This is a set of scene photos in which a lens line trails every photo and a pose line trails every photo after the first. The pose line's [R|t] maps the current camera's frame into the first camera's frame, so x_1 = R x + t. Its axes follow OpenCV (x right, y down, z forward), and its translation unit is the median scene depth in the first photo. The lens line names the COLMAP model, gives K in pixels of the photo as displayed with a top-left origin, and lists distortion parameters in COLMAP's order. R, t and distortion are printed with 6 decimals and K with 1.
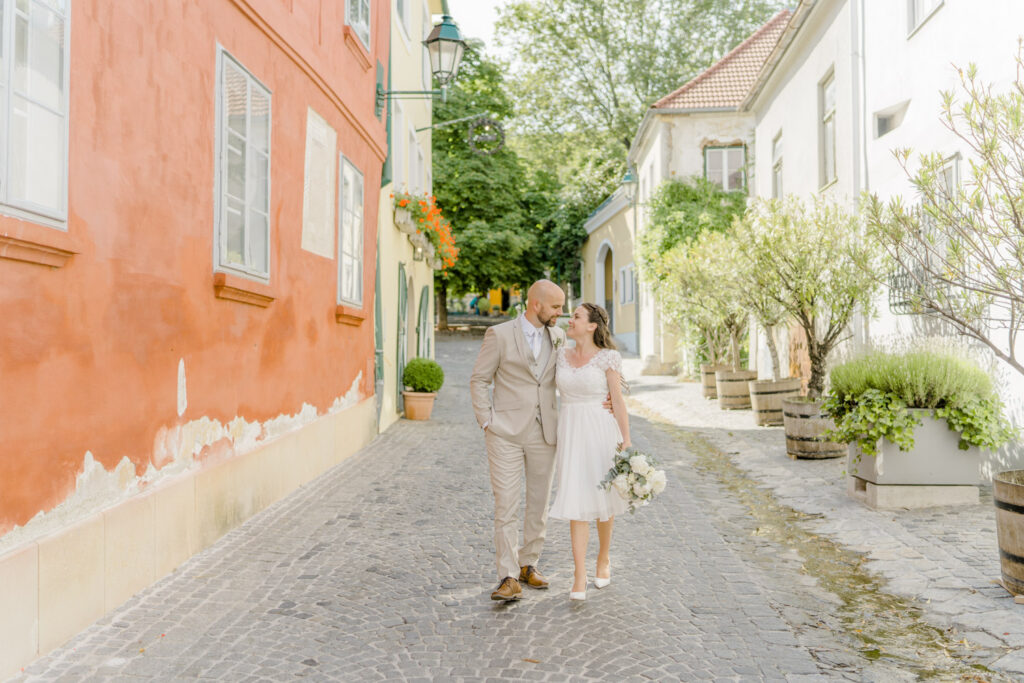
lens RADIAL K [[992.1, 0, 502.1], [0, 992.1, 338.7], [0, 0, 1]] dist [0.008123, 0.007727]
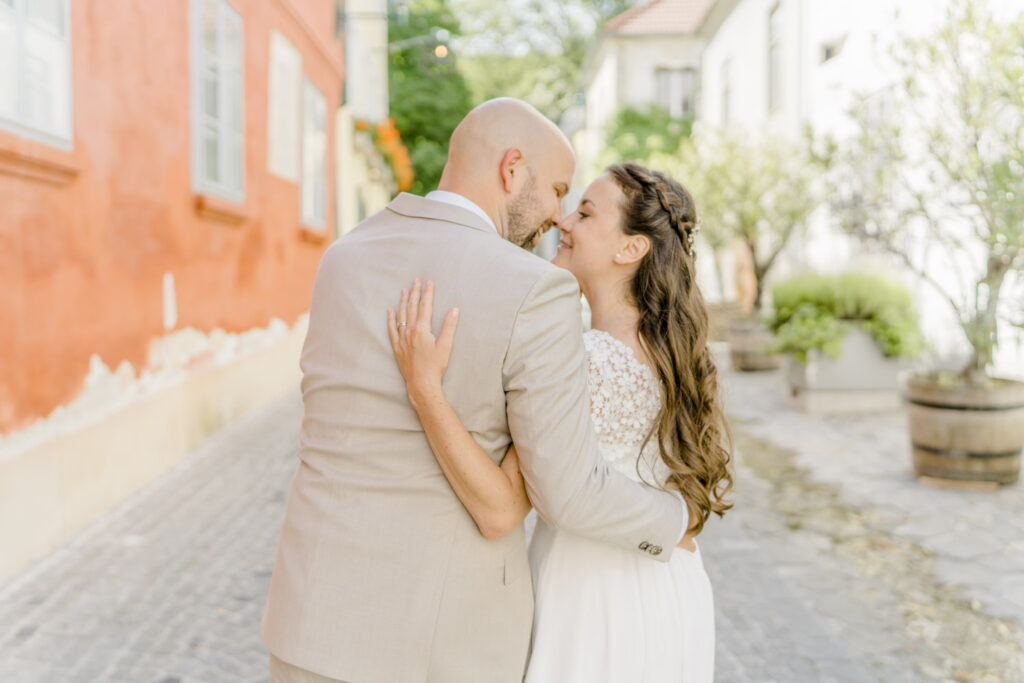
lens RADIAL K [[1006.2, 0, 512.0], [0, 1006.2, 341.5], [0, 0, 1]] dist [0.012791, 0.008077]
pose [[0.998048, -0.004806, 0.062265, -0.005603], [0.000095, 0.997150, 0.075445, 0.002673], [-0.062451, -0.075291, 0.995204, -0.025607]]
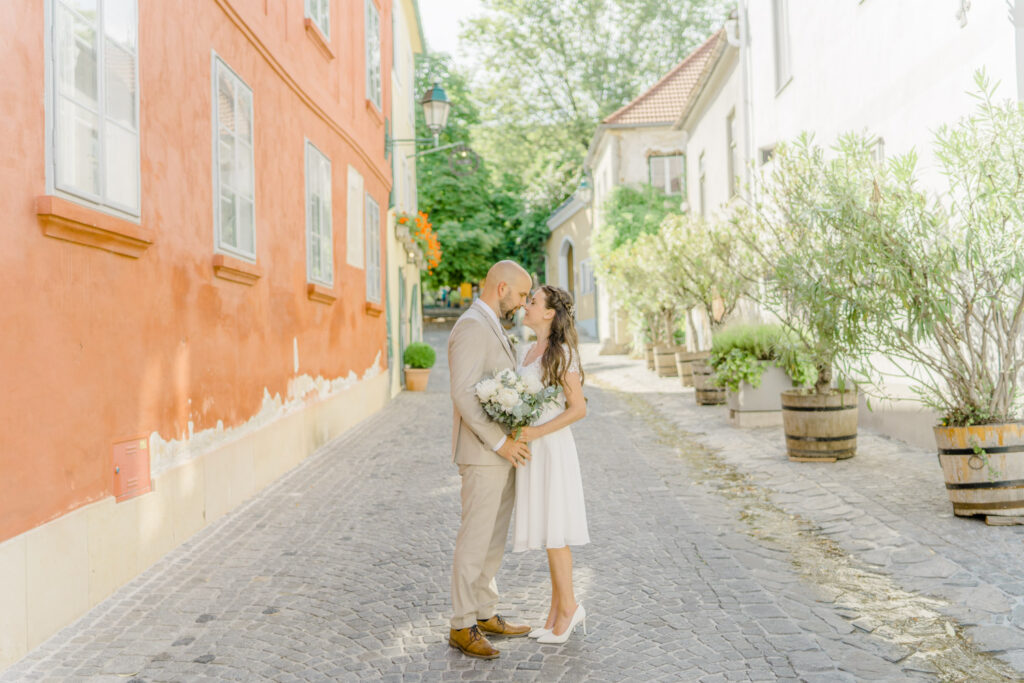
lens RADIAL K [[1015.9, 0, 533.9], [0, 1015.9, 341.1], [0, 0, 1]] dist [0.012614, 0.010542]
pose [[0.997632, -0.027824, 0.062898, -0.009098], [0.027178, 0.999569, 0.011102, 0.004578], [-0.063180, -0.009366, 0.997958, -0.169413]]
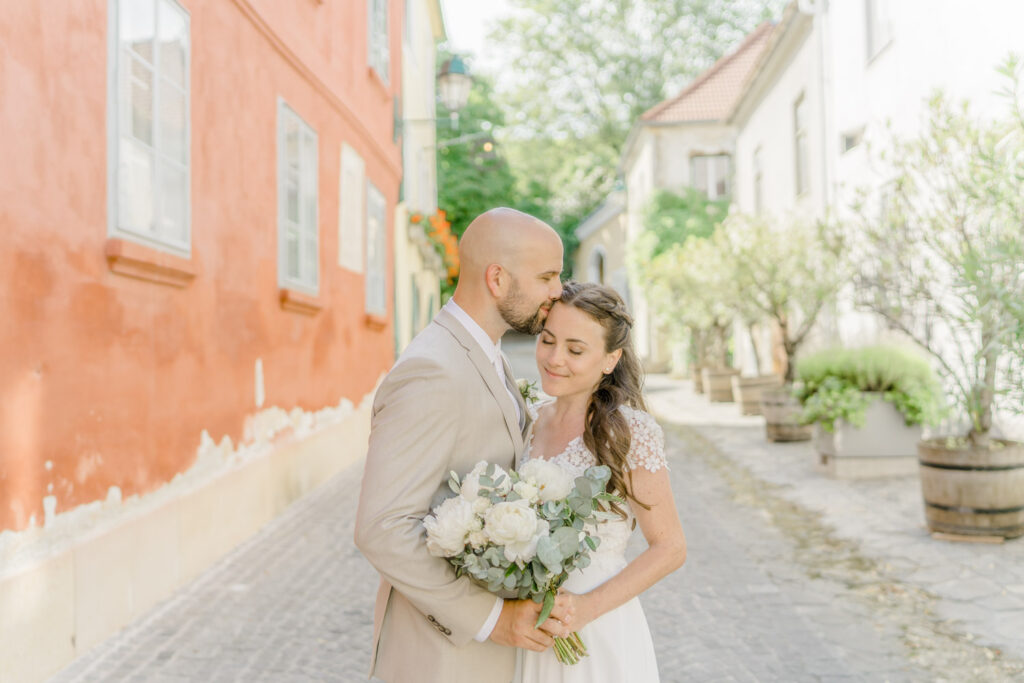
lens RADIAL K [[1006.2, 0, 512.0], [0, 1006.2, 341.5], [0, 0, 1]] dist [0.012791, 0.008077]
pose [[0.999683, -0.016973, 0.018612, -0.008331], [0.017024, 0.999852, -0.002596, 0.001730], [-0.018566, 0.002912, 0.999823, -0.060337]]
